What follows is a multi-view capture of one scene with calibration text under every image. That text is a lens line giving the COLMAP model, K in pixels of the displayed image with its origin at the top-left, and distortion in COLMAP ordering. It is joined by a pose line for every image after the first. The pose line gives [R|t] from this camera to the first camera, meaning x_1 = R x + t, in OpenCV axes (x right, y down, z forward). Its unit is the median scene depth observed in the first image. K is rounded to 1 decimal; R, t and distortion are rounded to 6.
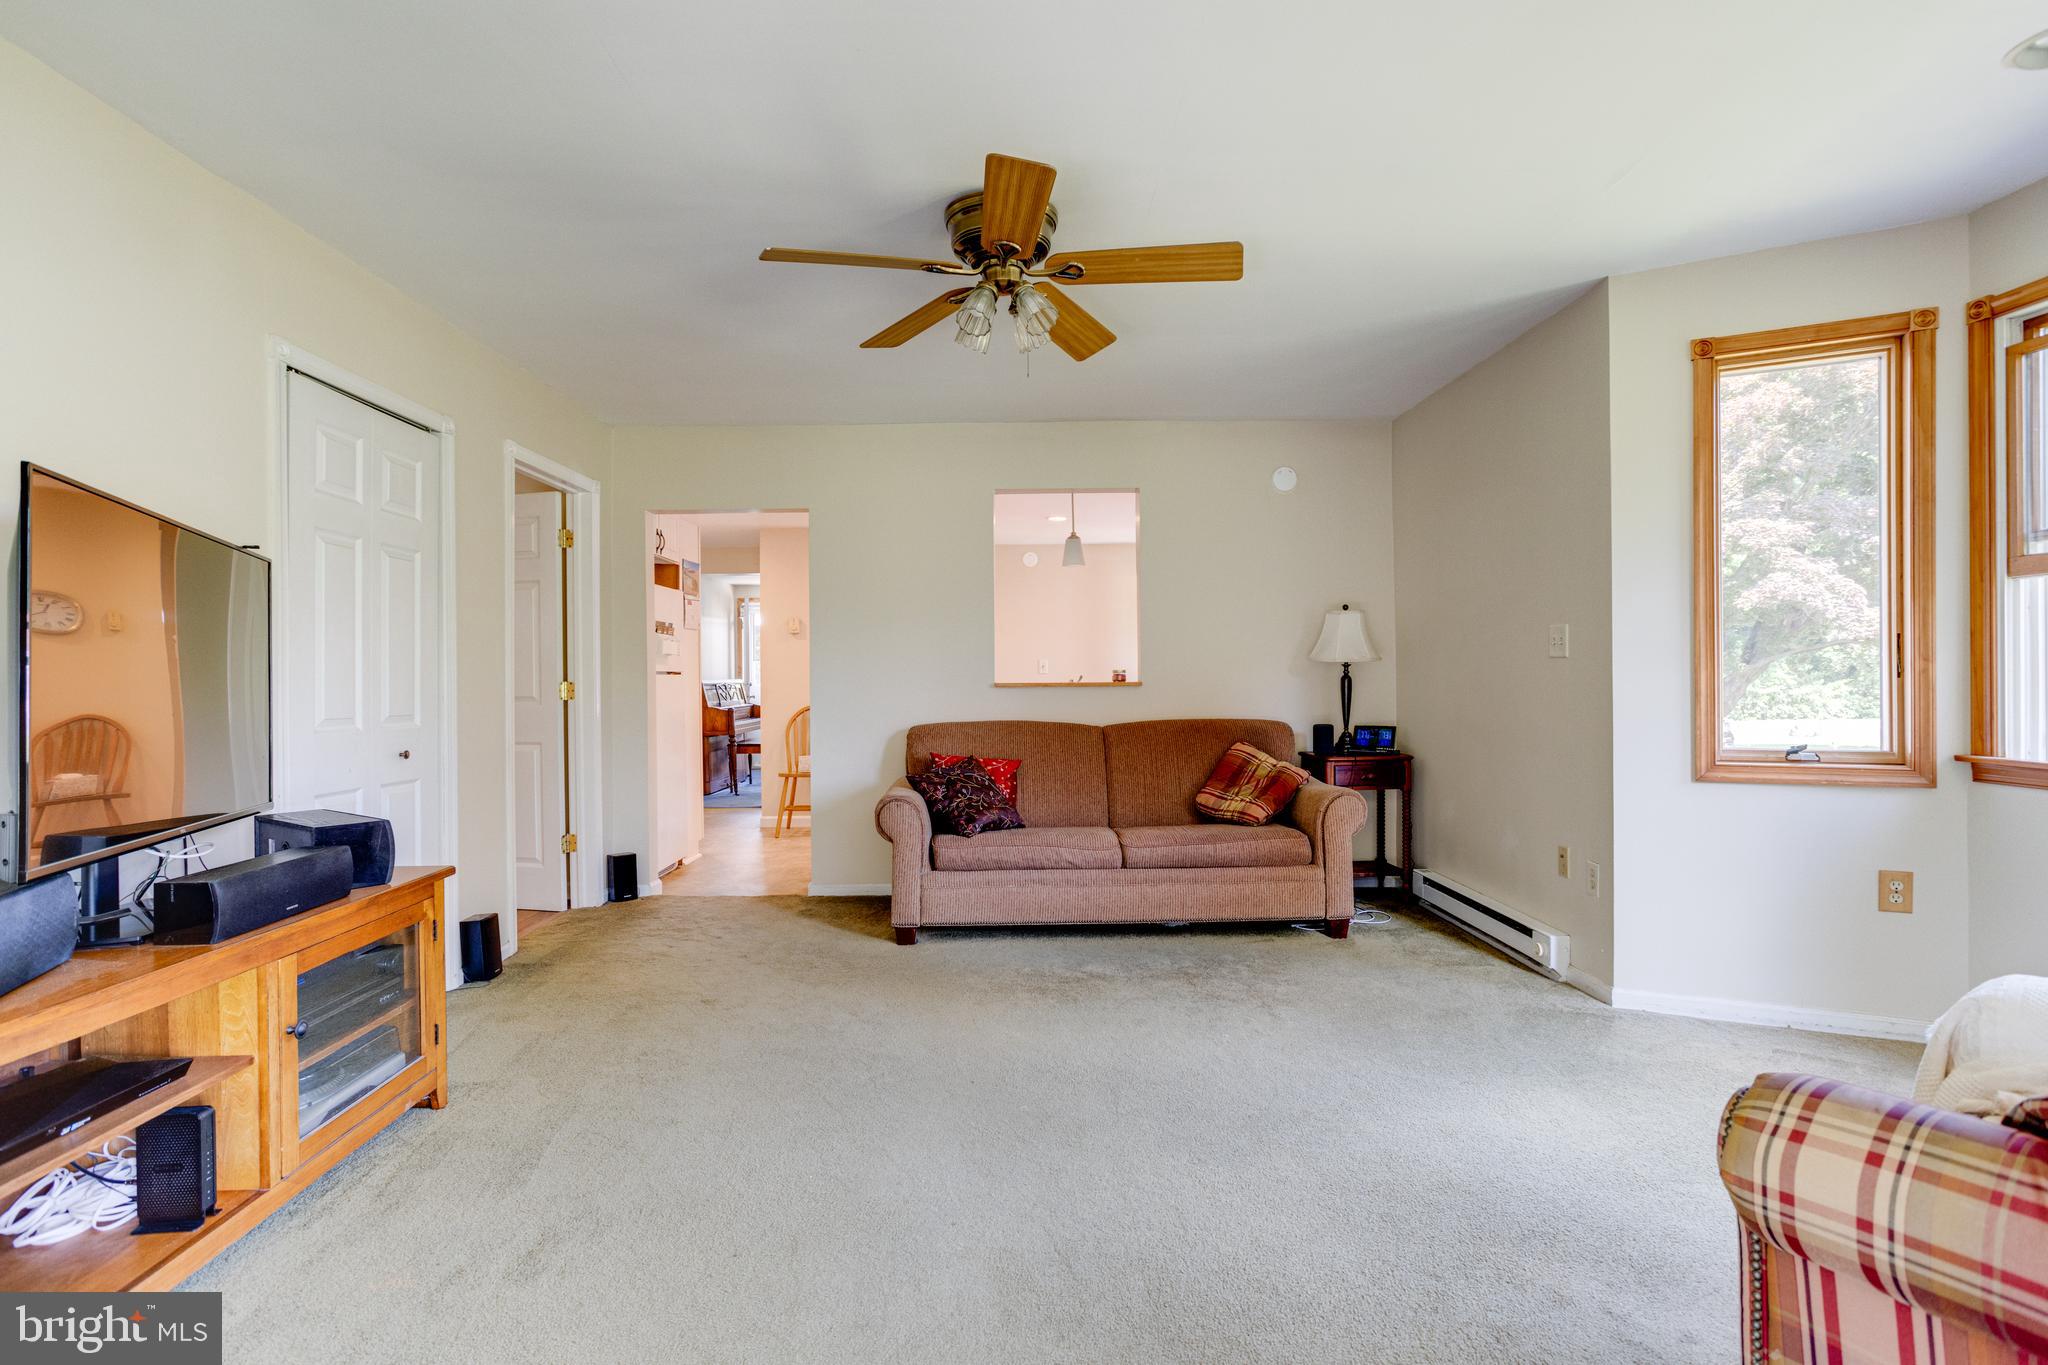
lens RADIAL K [[1067.0, 0, 1024.0], [0, 1067.0, 682.5], [0, 0, 1]] dist [-0.053072, 0.027598]
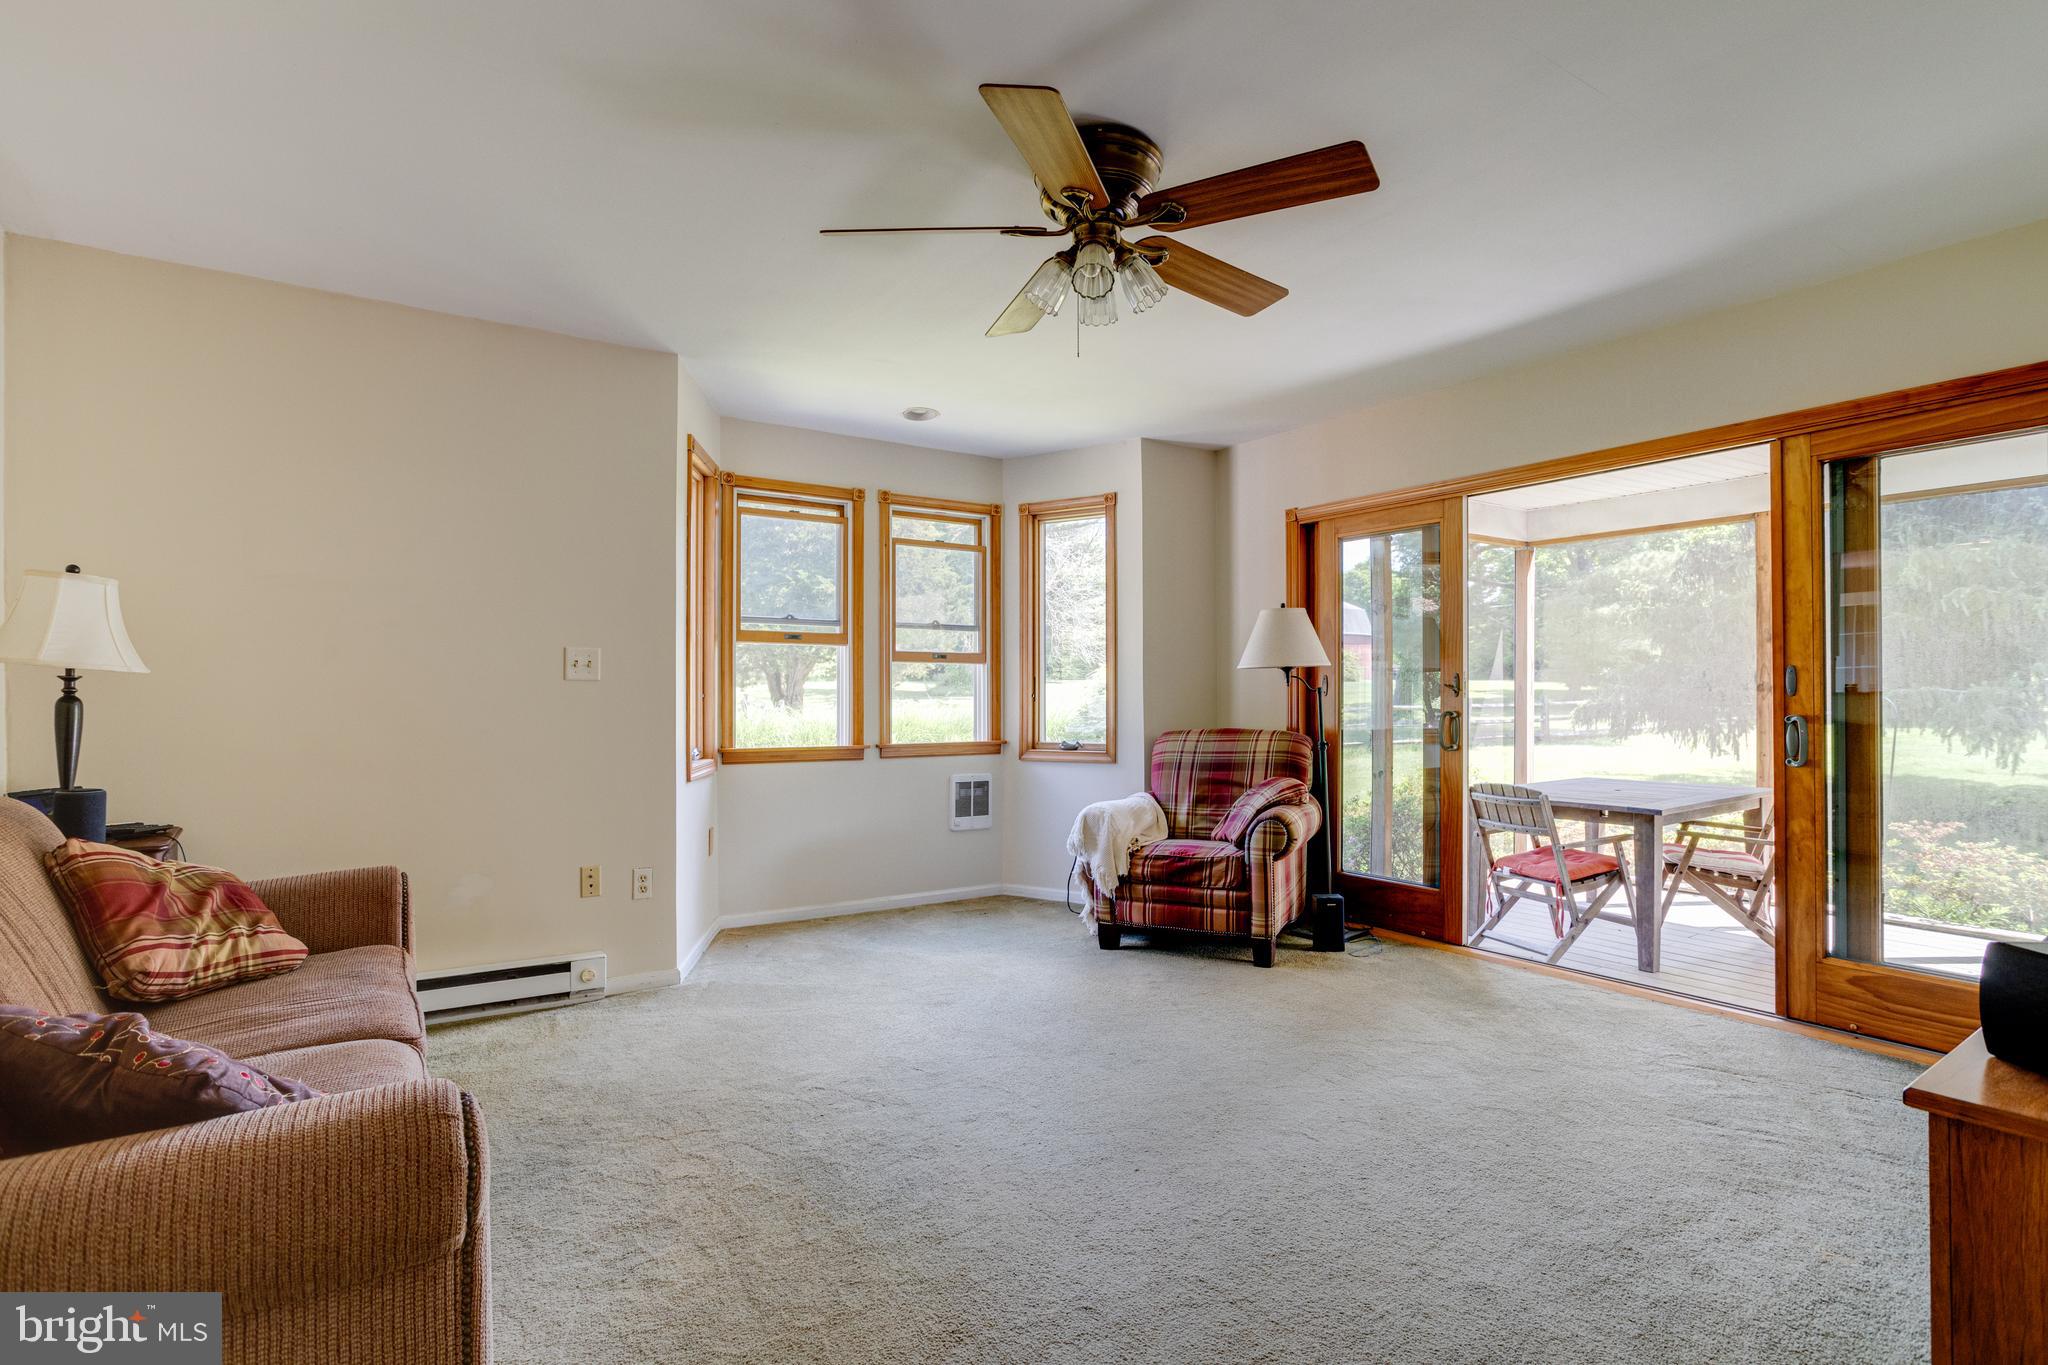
lens RADIAL K [[1067.0, 0, 1024.0], [0, 1067.0, 682.5], [0, 0, 1]] dist [-0.053072, 0.027598]
pose [[-0.597786, 0.005327, 0.801638, -0.520187], [-0.005994, 0.999920, -0.011115, -0.013355], [-0.801633, -0.011450, -0.597706, 1.198743]]
